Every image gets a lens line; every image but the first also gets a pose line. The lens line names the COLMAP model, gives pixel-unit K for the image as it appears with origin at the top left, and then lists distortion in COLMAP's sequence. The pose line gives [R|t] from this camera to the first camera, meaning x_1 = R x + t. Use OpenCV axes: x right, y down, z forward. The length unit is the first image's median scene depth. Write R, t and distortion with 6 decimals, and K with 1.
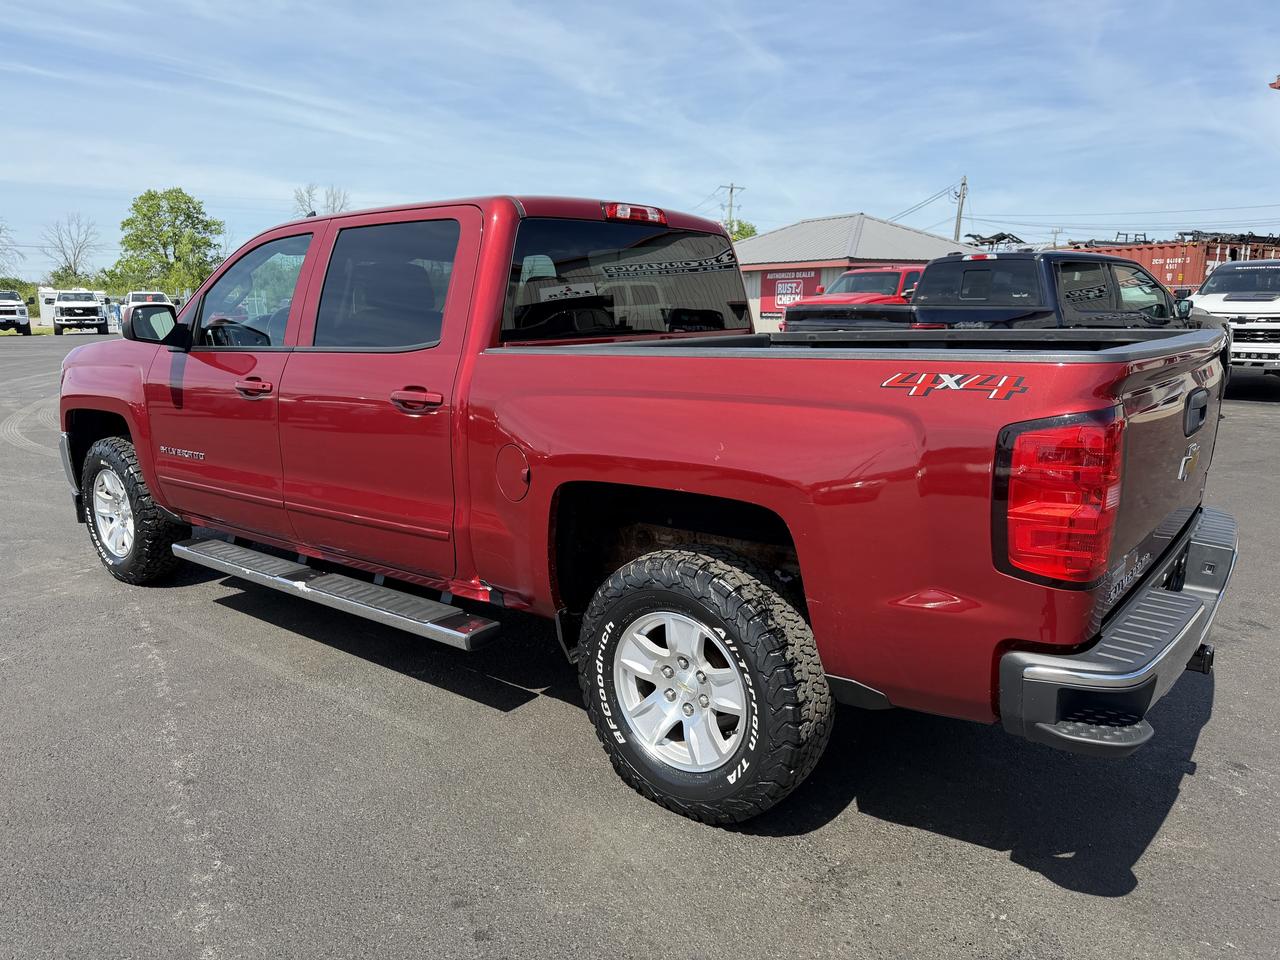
lens RADIAL K [[911.0, 0, 639.7], [0, 911.0, 488.0], [0, 0, 1]] dist [0.043002, -0.051770]
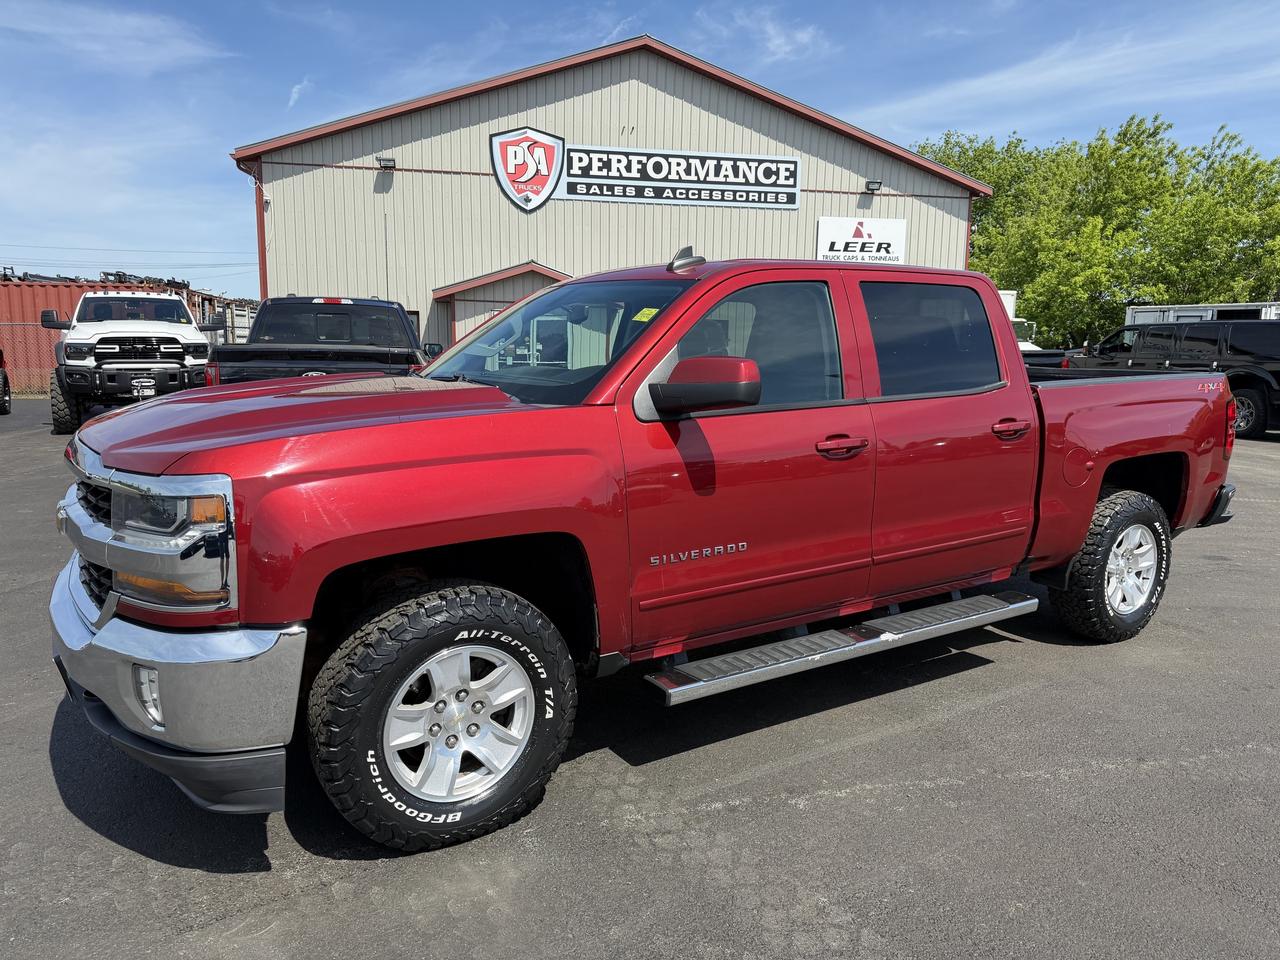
lens RADIAL K [[911.0, 0, 640.4], [0, 911.0, 488.2], [0, 0, 1]] dist [0.043002, -0.051770]
pose [[0.312197, -0.141949, 0.939353, -1.182188], [0.177410, 0.980091, 0.089143, -0.161900], [-0.933305, 0.138821, 0.331165, 0.788930]]
